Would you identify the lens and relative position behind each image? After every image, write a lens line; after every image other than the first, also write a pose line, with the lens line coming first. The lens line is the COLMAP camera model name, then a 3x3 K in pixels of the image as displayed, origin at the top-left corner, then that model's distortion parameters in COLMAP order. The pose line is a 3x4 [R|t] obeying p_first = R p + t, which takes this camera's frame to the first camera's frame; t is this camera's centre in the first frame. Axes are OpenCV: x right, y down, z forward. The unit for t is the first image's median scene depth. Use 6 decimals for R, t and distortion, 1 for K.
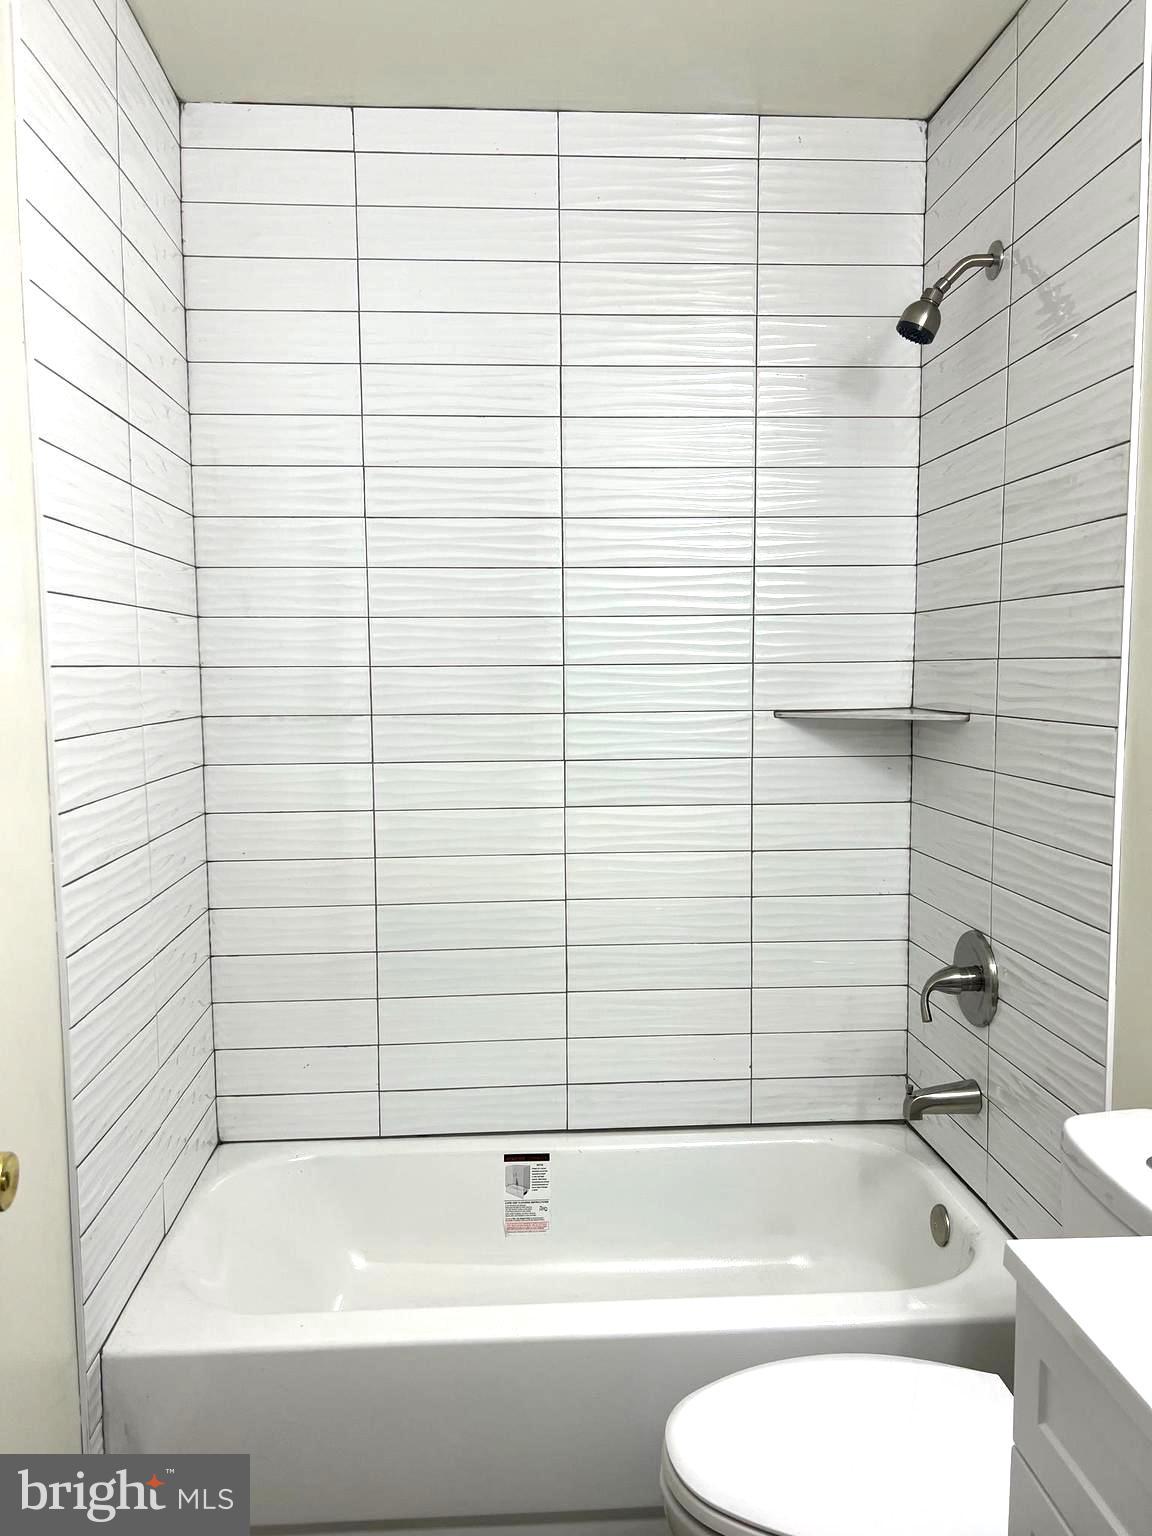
lens RADIAL K [[1164.5, 0, 572.9], [0, 1164.5, 767.2], [0, 0, 1]] dist [0.035858, -0.006803]
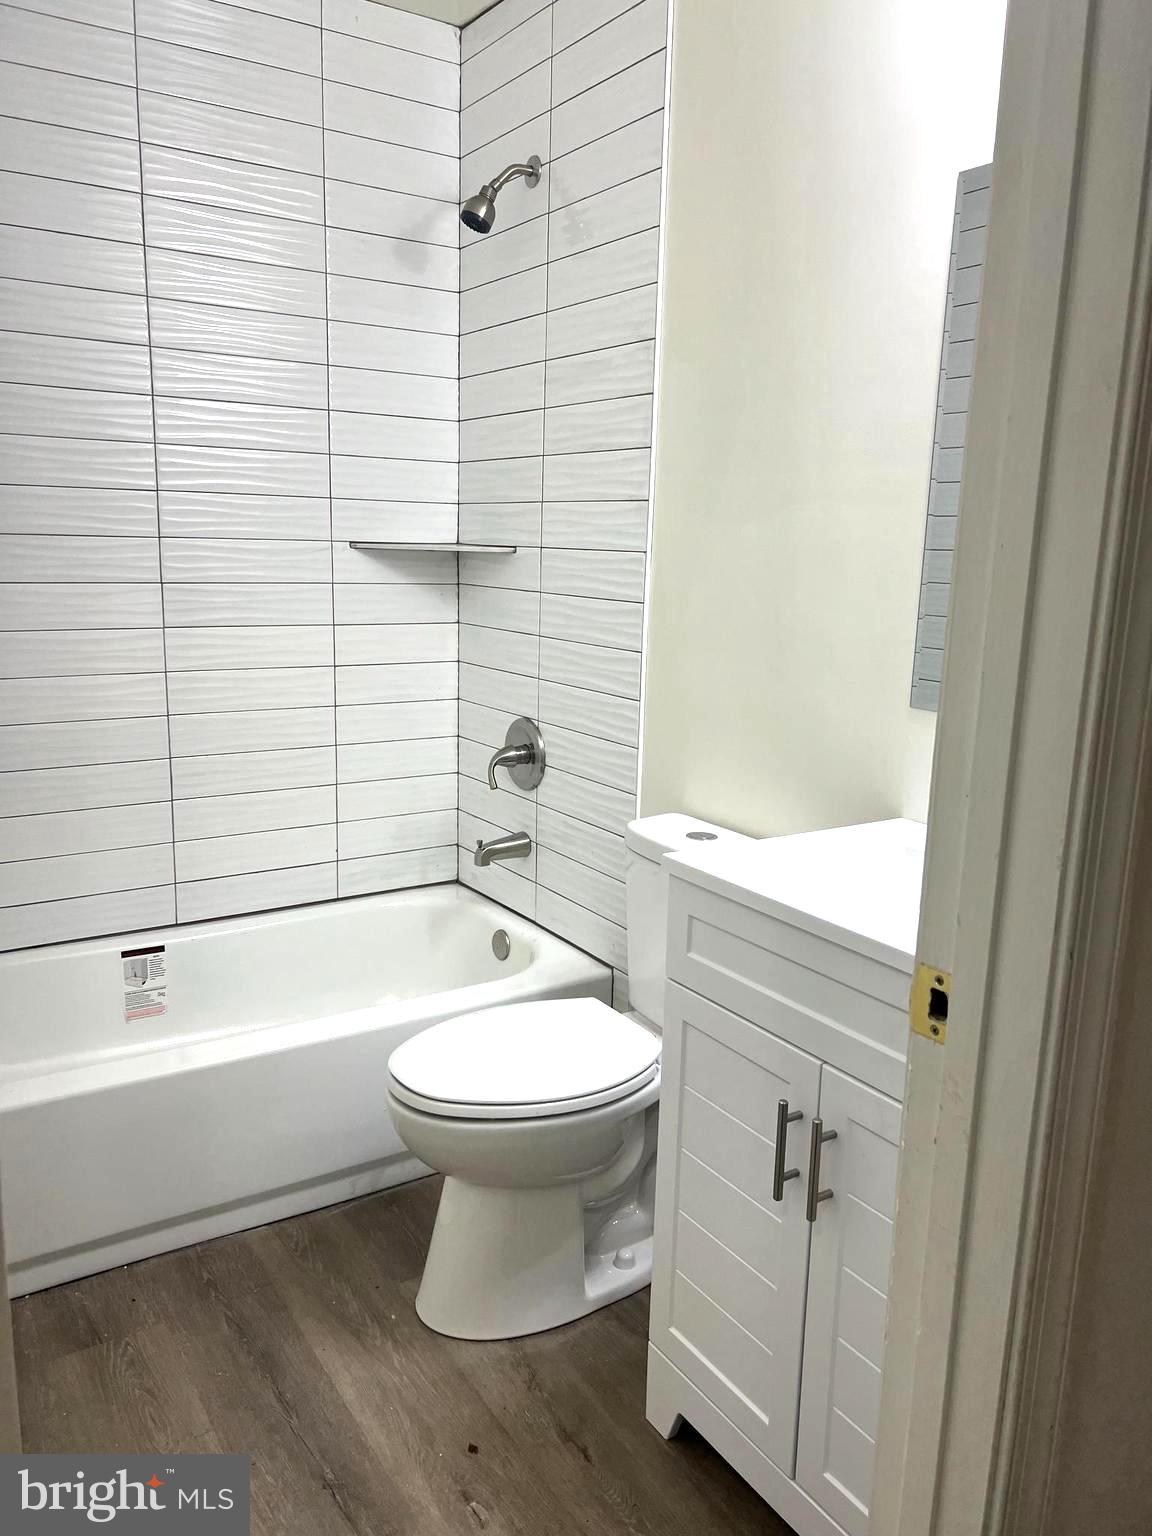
lens RADIAL K [[1164.5, 0, 572.5], [0, 1164.5, 768.7], [0, 0, 1]] dist [0.035858, -0.006803]
pose [[0.868205, -0.065412, 0.491876, -0.237353], [0.010572, 0.993486, 0.113458, 0.049340], [-0.496093, -0.093305, 0.863241, -0.135030]]
